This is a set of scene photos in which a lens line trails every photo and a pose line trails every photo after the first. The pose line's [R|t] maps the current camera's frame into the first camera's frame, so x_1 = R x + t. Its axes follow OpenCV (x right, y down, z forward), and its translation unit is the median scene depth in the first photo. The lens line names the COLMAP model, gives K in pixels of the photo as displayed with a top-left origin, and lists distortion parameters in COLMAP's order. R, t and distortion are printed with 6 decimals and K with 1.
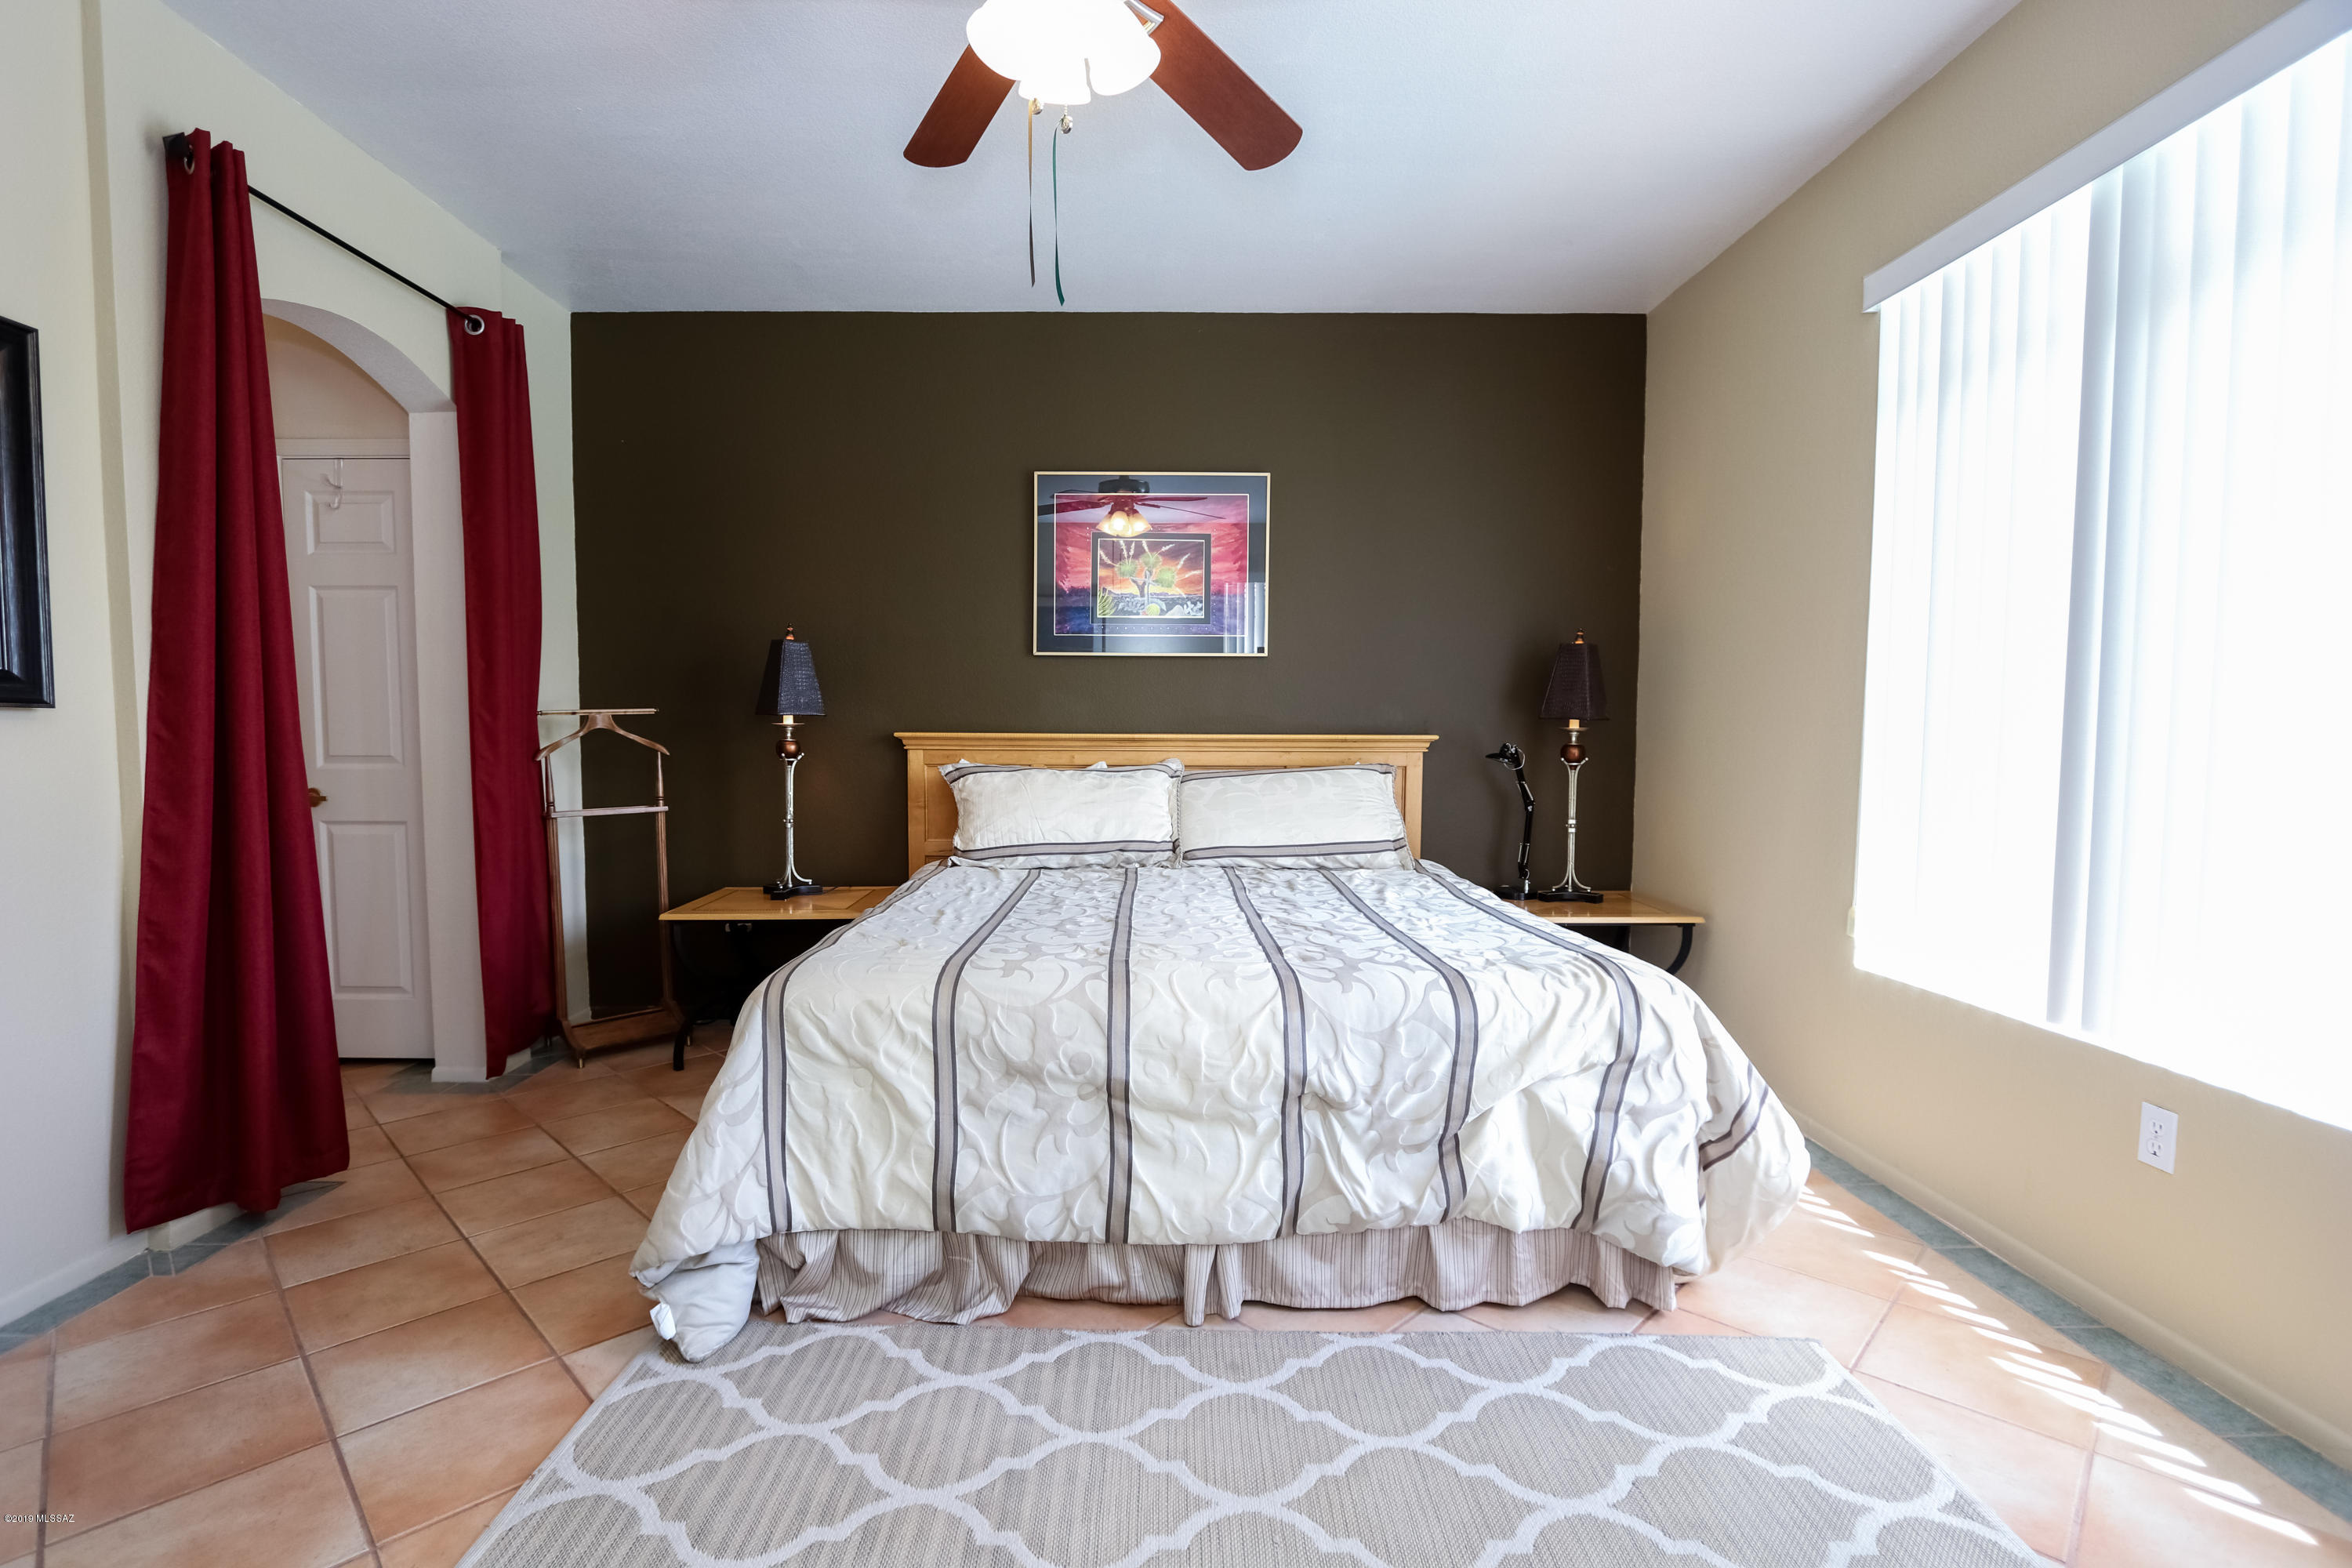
lens RADIAL K [[1085.1, 0, 1148.6], [0, 1085.1, 794.4], [0, 0, 1]] dist [-0.015843, 0.000640]
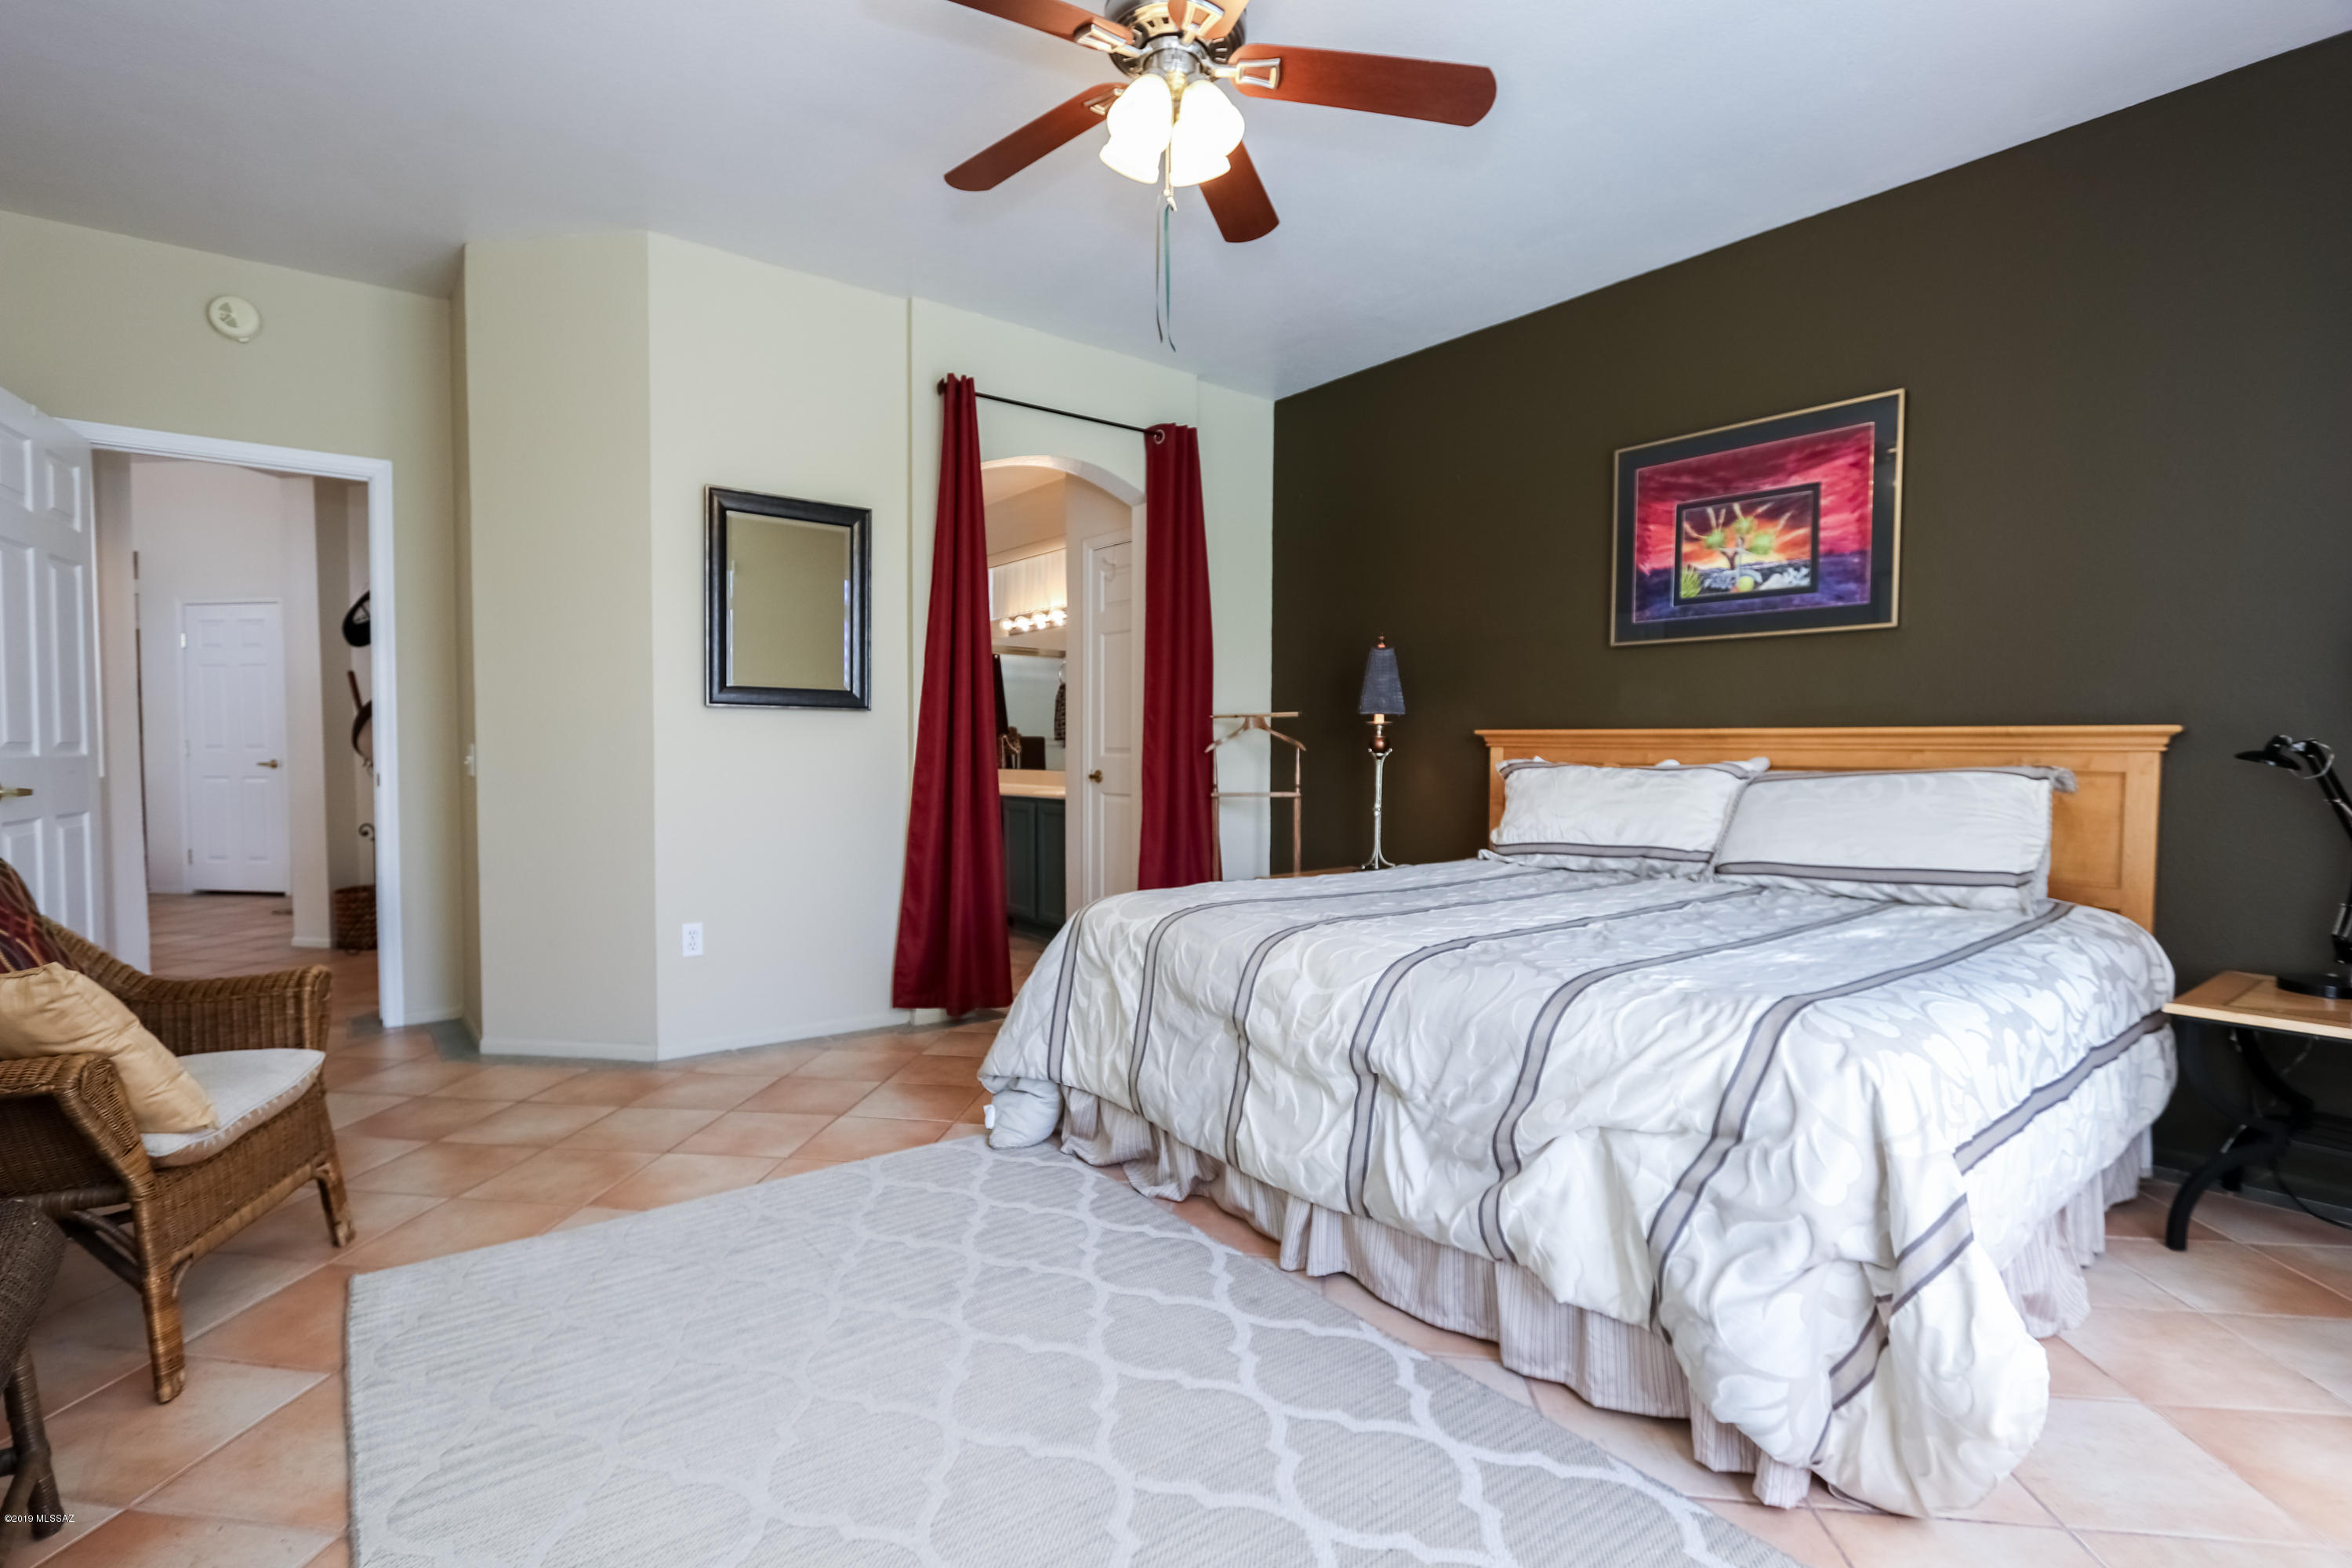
lens RADIAL K [[1093.1, 0, 1148.5], [0, 1093.1, 788.8], [0, 0, 1]] dist [-0.014759, 0.001865]
pose [[0.612916, 0.030558, -0.789557, 0.775387], [-0.051675, 0.998663, -0.001463, 0.032068], [0.788457, 0.041698, 0.613676, 0.221033]]
